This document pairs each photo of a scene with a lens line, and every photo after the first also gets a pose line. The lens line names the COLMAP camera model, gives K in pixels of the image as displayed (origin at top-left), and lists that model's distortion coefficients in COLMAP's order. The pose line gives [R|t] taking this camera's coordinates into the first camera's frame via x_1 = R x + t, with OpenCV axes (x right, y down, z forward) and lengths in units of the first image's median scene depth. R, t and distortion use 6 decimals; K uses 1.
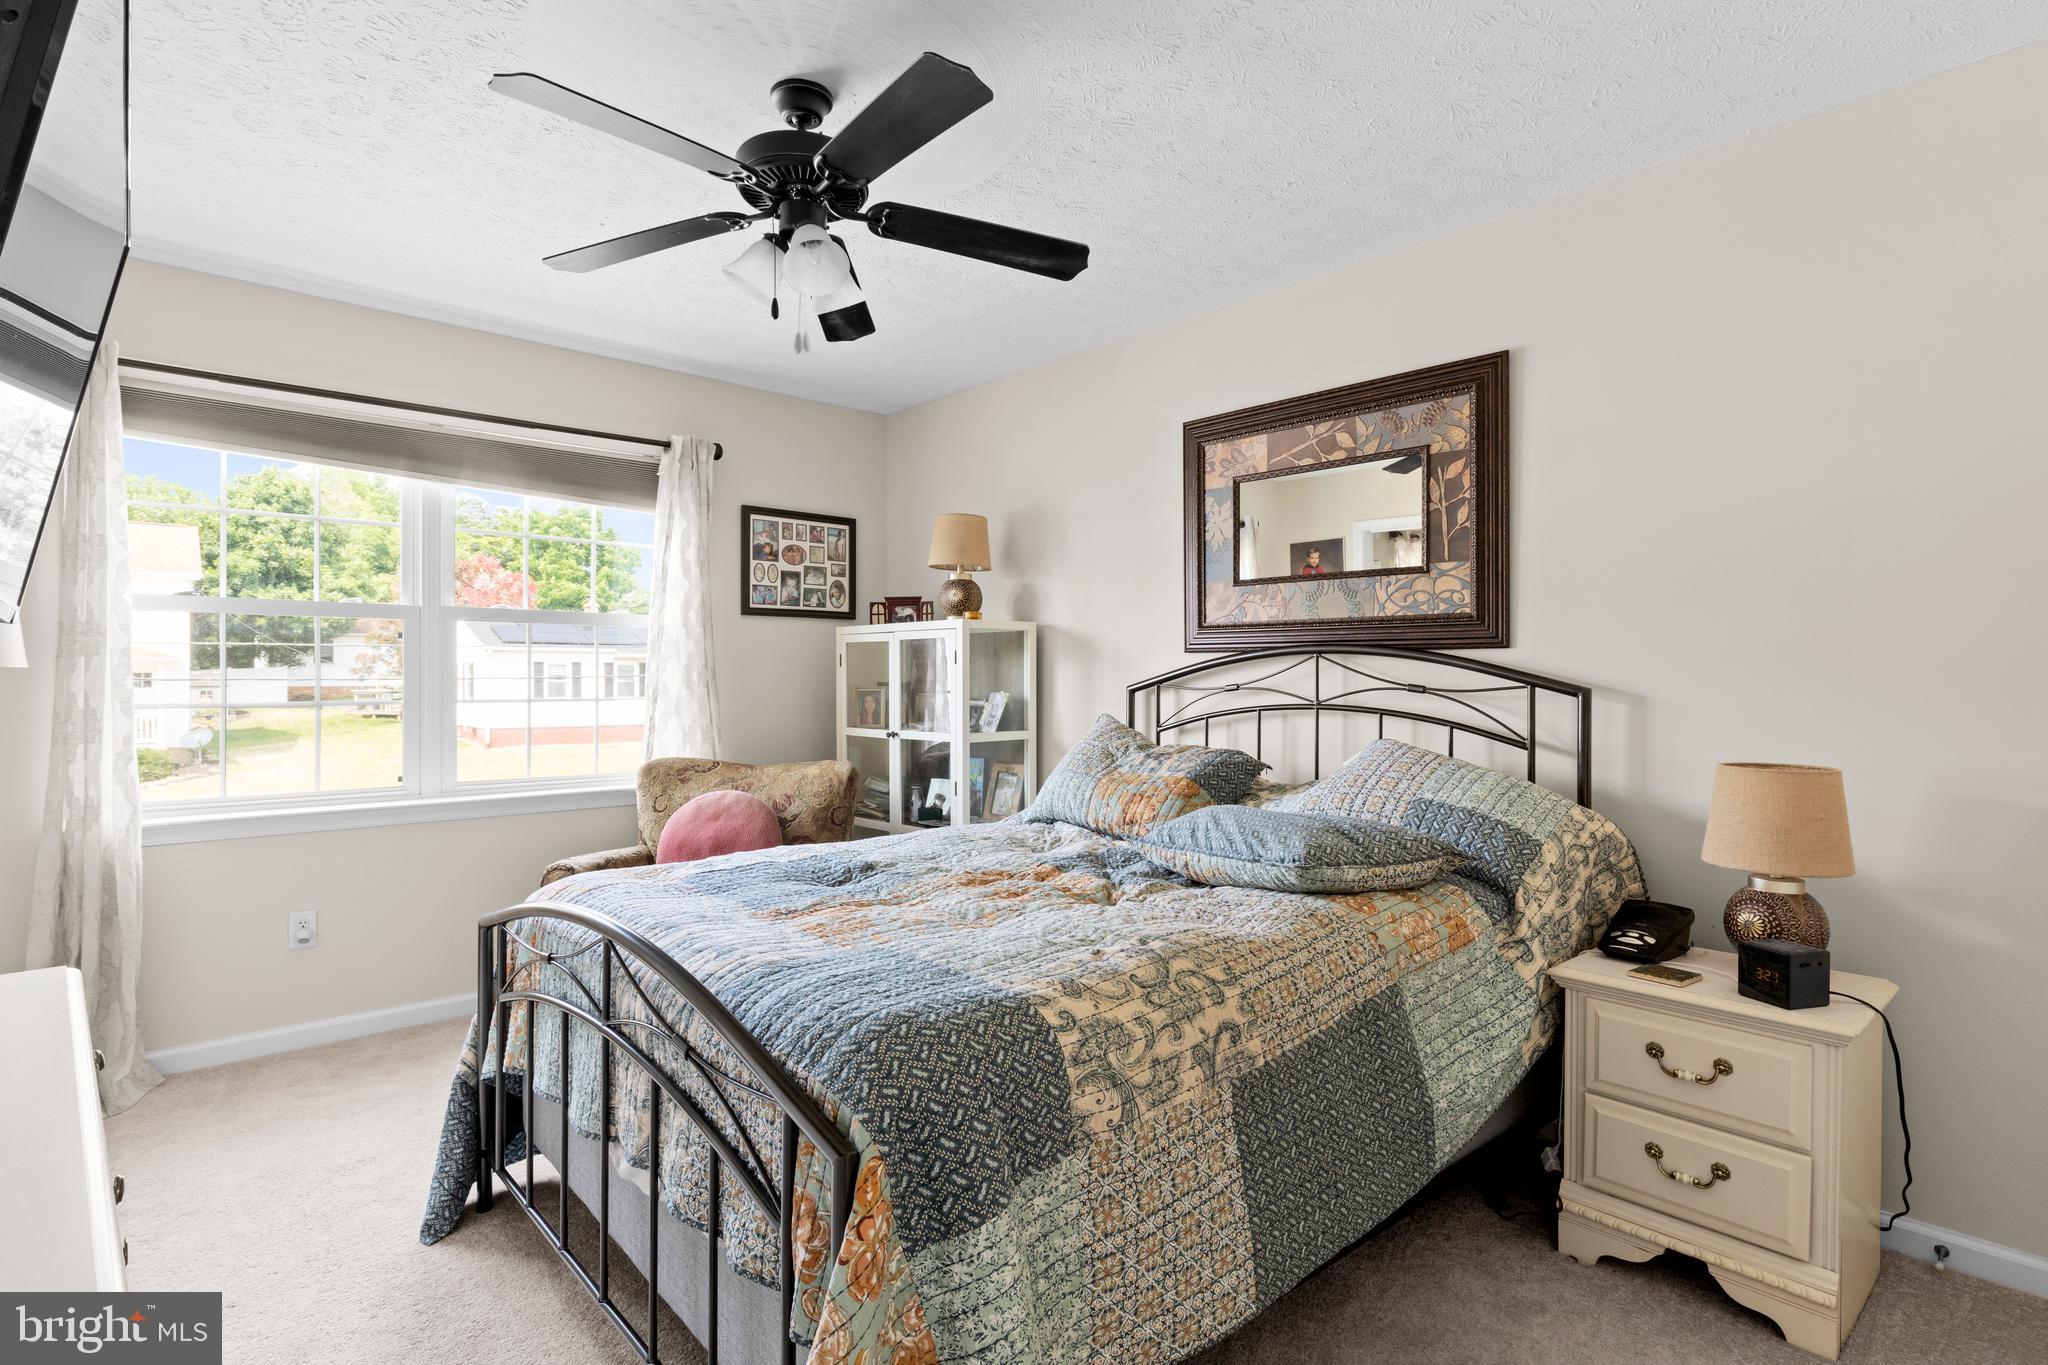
lens RADIAL K [[1016.8, 0, 1027.9], [0, 1016.8, 689.6], [0, 0, 1]] dist [-0.002721, -0.000448]
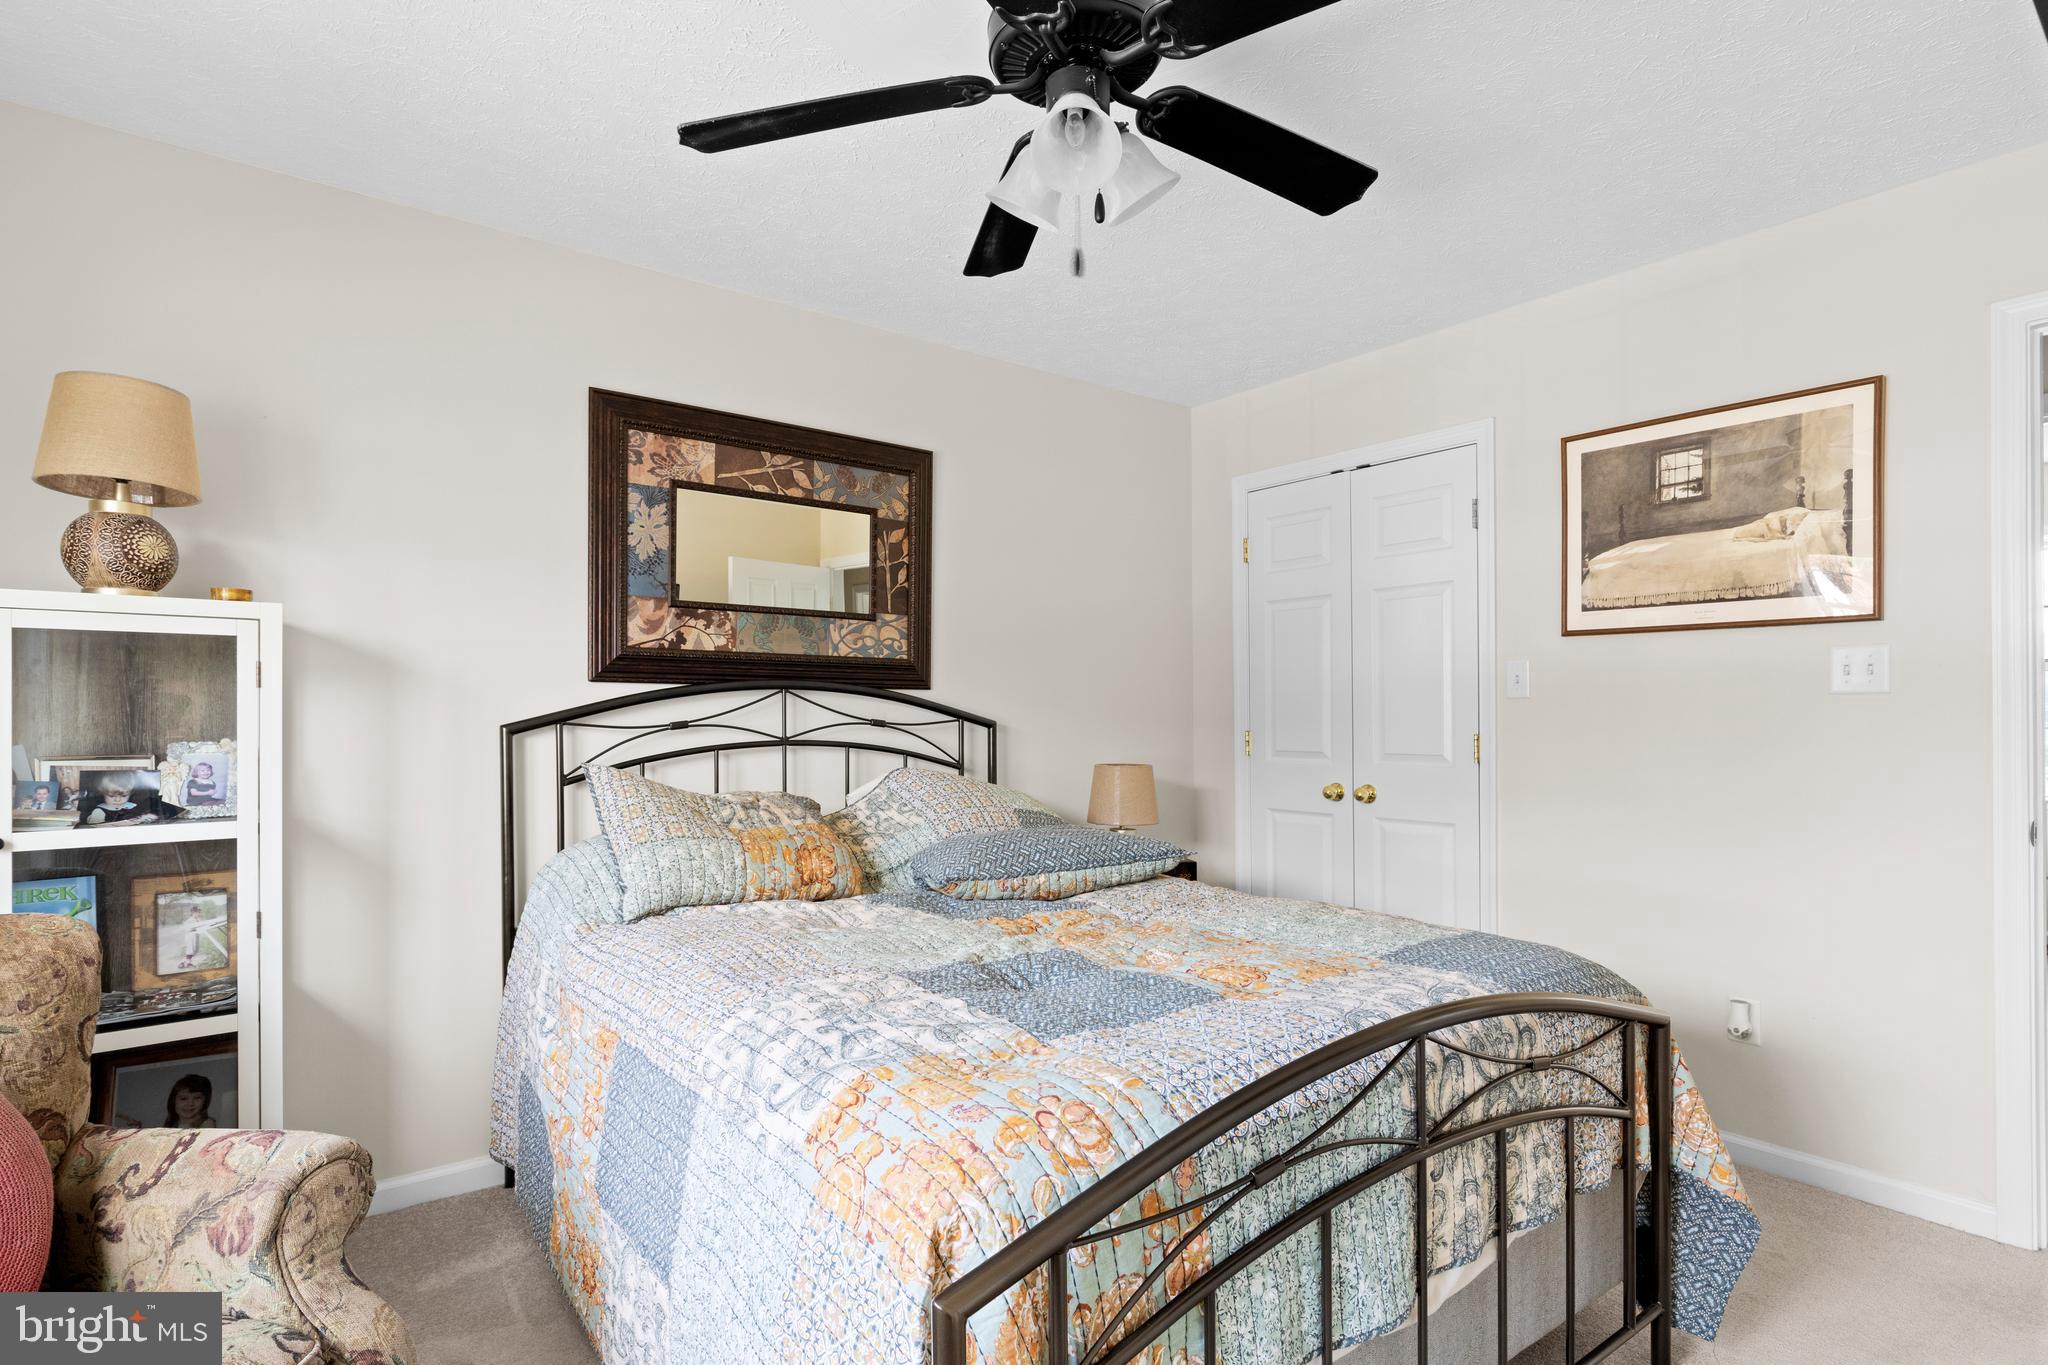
lens RADIAL K [[1016.8, 0, 1027.9], [0, 1016.8, 689.6], [0, 0, 1]] dist [-0.002721, -0.000448]
pose [[0.102419, 0.013809, 0.994646, -0.702428], [0.001799, 0.999899, -0.014067, -0.021738], [-0.994740, 0.003230, 0.102384, 0.700615]]
